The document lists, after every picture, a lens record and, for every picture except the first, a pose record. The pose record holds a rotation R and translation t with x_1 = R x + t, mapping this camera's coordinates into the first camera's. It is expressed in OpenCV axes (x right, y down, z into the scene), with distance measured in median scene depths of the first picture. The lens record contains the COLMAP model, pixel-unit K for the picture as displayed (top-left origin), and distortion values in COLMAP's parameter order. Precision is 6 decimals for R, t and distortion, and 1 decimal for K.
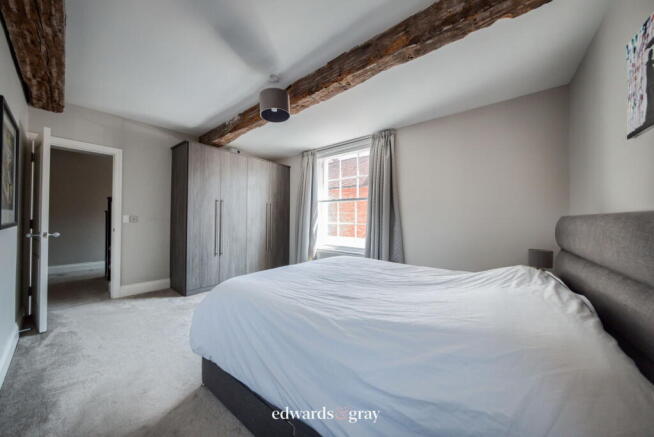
lens RADIAL K [[239.6, 0, 316.7], [0, 239.6, 216.3], [0, 0, 1]] dist [-0.025415, 0.000039]
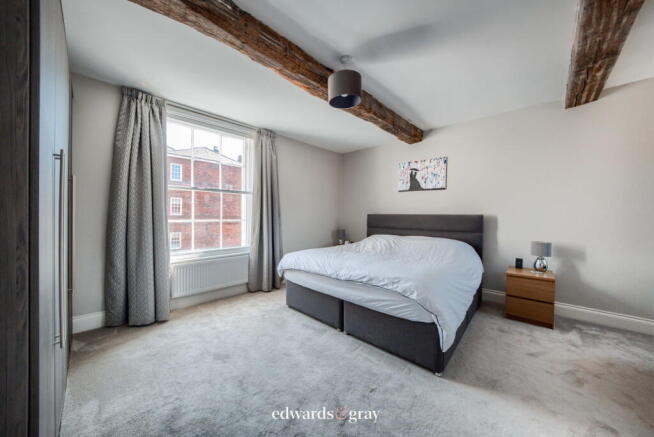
lens RADIAL K [[239.6, 0, 316.7], [0, 239.6, 216.3], [0, 0, 1]] dist [-0.025415, 0.000039]
pose [[0.016107, -0.012638, 0.999790, -0.743492], [-0.019979, 0.999716, 0.012959, -0.001197], [-0.999671, -0.020184, 0.015850, 0.746949]]
